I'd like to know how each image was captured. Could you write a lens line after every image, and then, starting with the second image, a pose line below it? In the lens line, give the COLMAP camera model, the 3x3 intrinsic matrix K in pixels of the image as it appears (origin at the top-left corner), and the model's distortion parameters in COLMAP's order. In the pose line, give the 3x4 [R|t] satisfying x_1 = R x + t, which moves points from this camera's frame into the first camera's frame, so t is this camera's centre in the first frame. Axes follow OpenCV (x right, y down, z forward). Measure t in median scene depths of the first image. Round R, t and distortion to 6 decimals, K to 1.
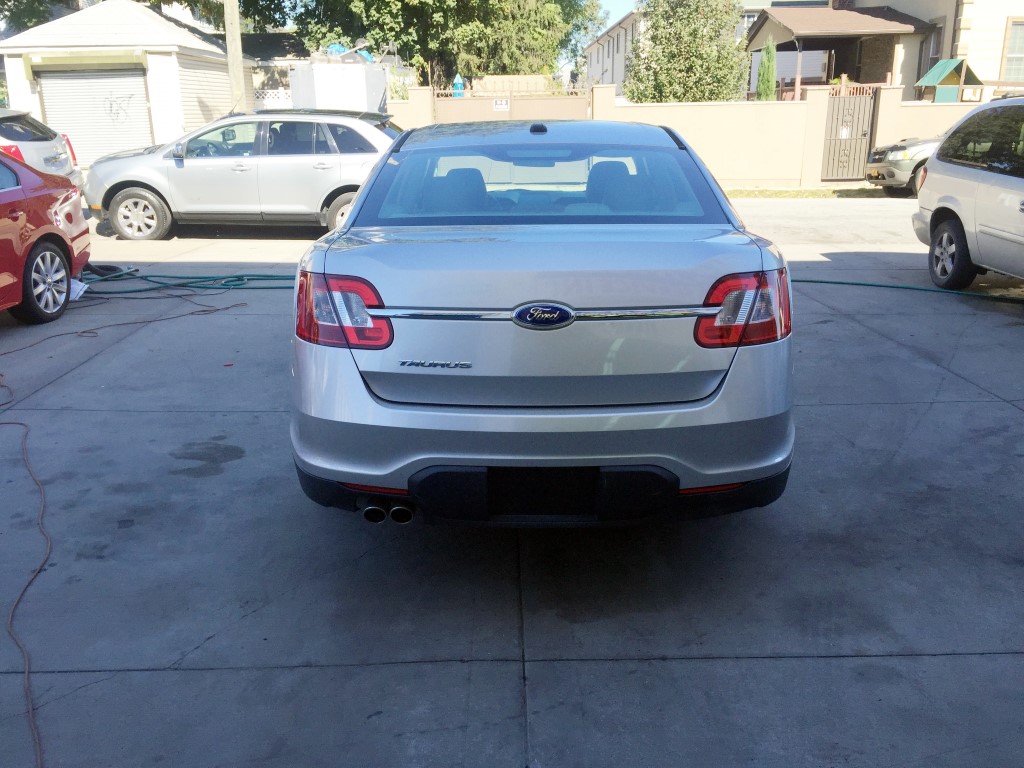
lens RADIAL K [[873.7, 0, 515.1], [0, 873.7, 380.9], [0, 0, 1]] dist [0.084507, -0.127130]
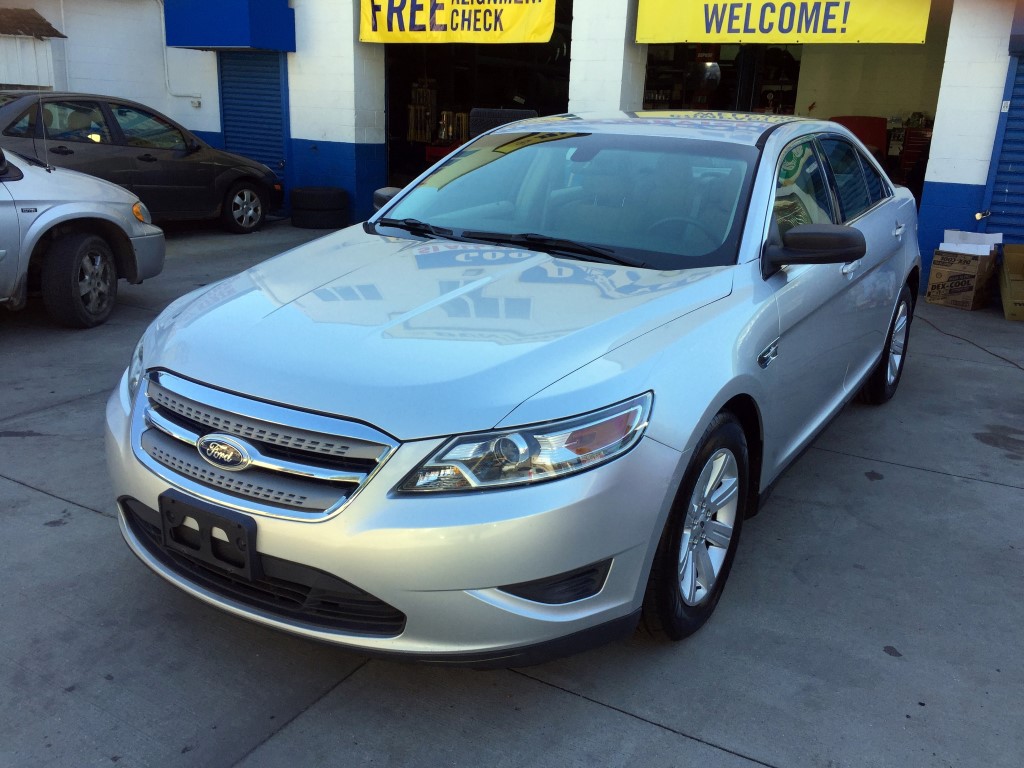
lens RADIAL K [[873.7, 0, 511.4], [0, 873.7, 385.4], [0, 0, 1]] dist [0.084507, -0.127130]
pose [[-0.847903, -0.169531, 0.502315, -0.071911], [0.126209, 0.855704, 0.501838, -0.113334], [-0.514910, 0.488907, -0.704158, 0.398384]]
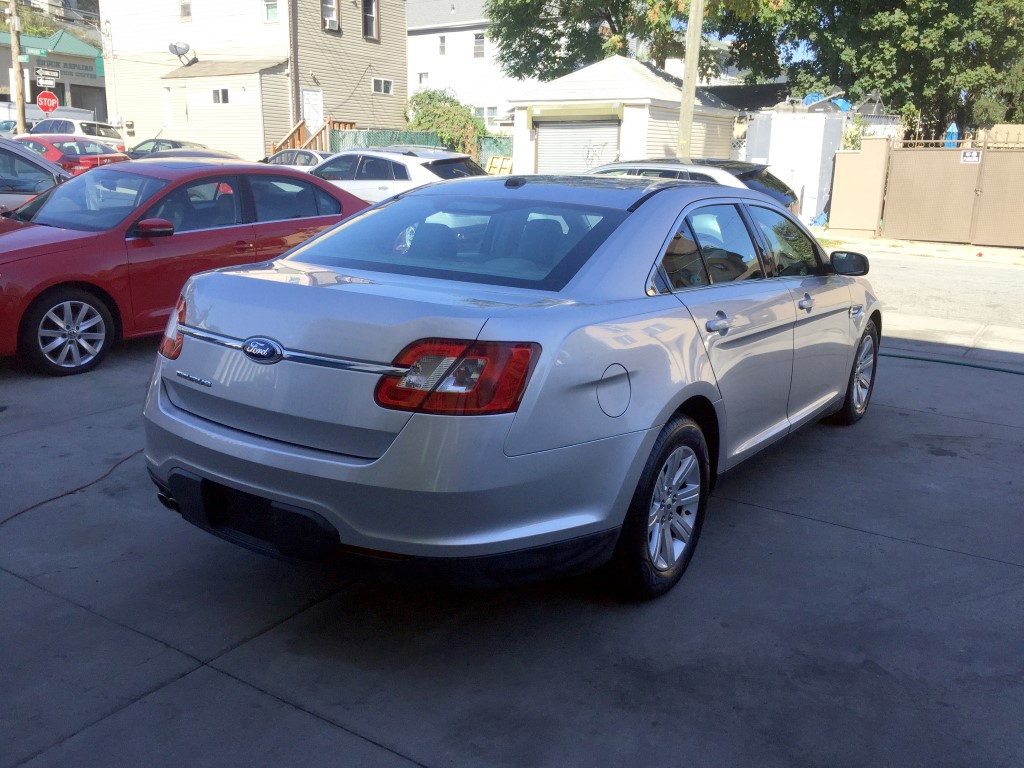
lens RADIAL K [[873.7, 0, 512.8], [0, 873.7, 378.0], [0, 0, 1]] dist [0.084507, -0.127130]
pose [[0.833550, 0.157665, -0.529467, 0.103181], [-0.185257, 0.982690, 0.000974, -0.011846], [0.520456, 0.097276, 0.848330, 0.029507]]
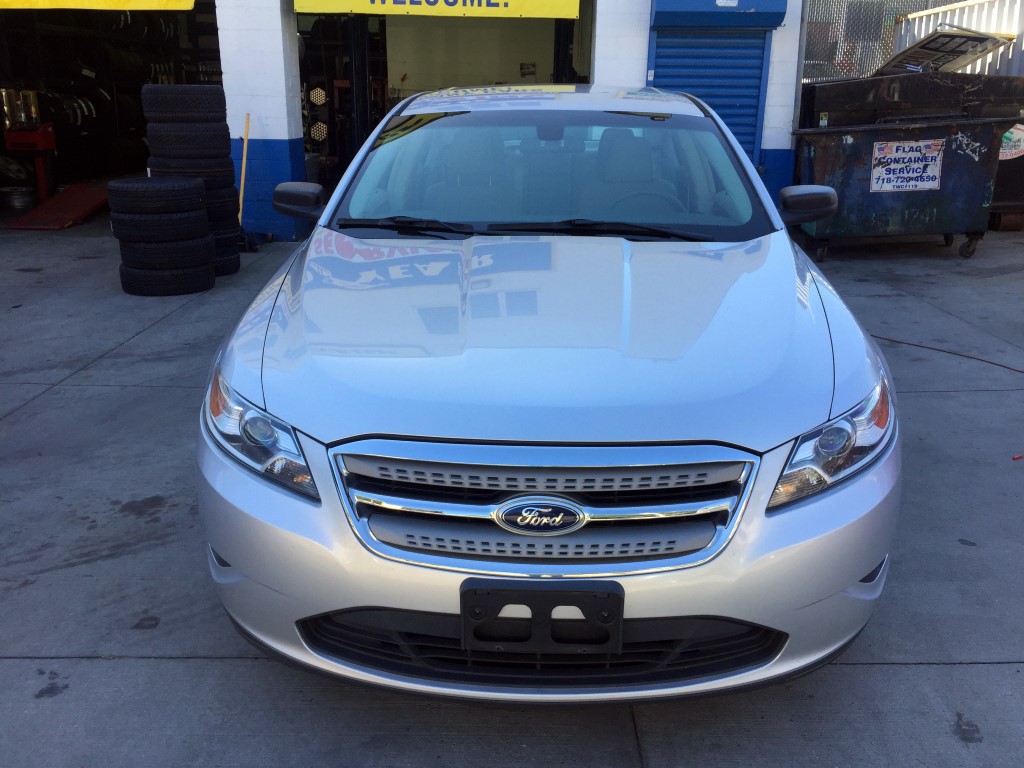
lens RADIAL K [[873.7, 0, 513.9], [0, 873.7, 381.9], [0, 0, 1]] dist [0.084507, -0.127130]
pose [[-0.999524, -0.003477, 0.030640, 0.007031], [0.014266, 0.828755, 0.559430, -0.117134], [-0.027339, 0.559601, -0.828311, 0.409688]]
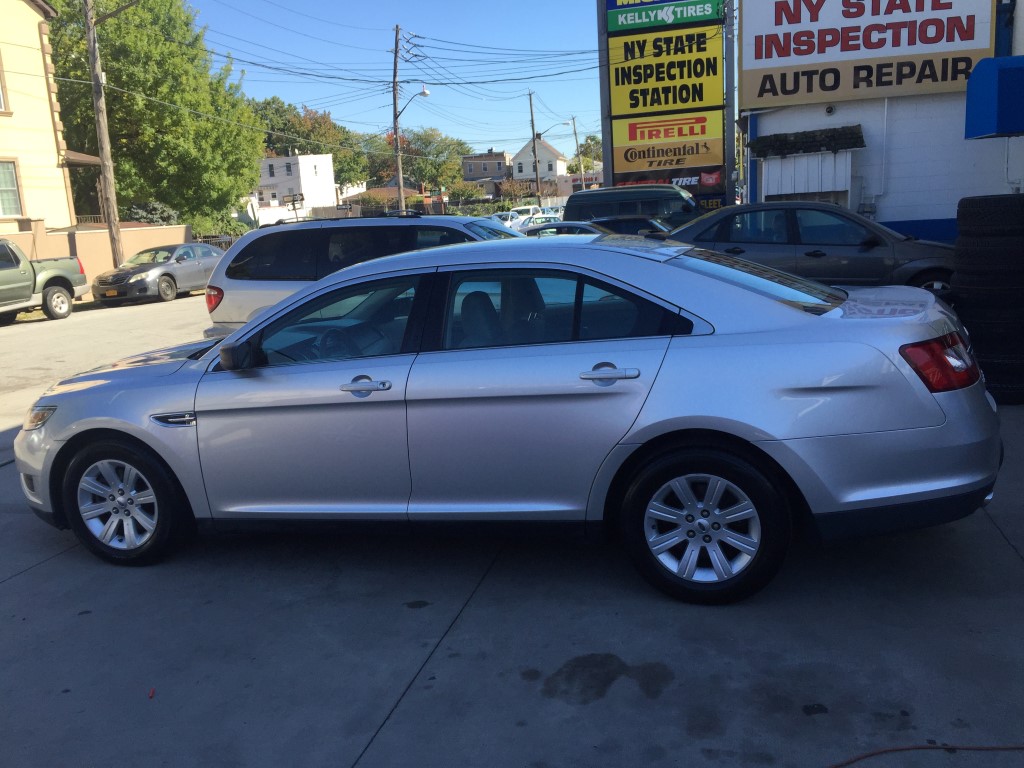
lens RADIAL K [[873.7, 0, 517.0], [0, 873.7, 381.0], [0, 0, 1]] dist [0.084507, -0.127130]
pose [[0.259749, -0.189805, 0.946839, -0.204896], [0.326238, 0.940094, 0.098956, -0.049662], [-0.908900, 0.283191, 0.306110, 0.150925]]
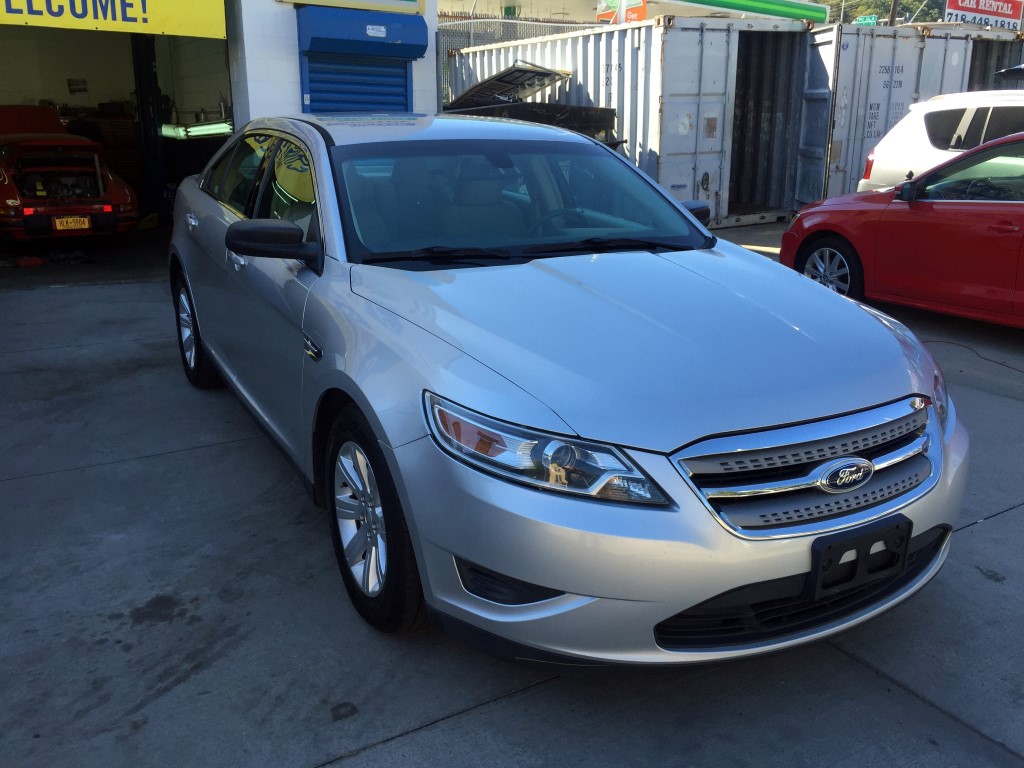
lens RADIAL K [[873.7, 0, 510.4], [0, 873.7, 382.0], [0, 0, 1]] dist [0.084507, -0.127130]
pose [[-0.866734, 0.143122, -0.477795, 0.088799], [-0.139454, 0.850203, 0.507649, -0.115393], [0.478879, 0.506627, -0.716941, 0.396657]]
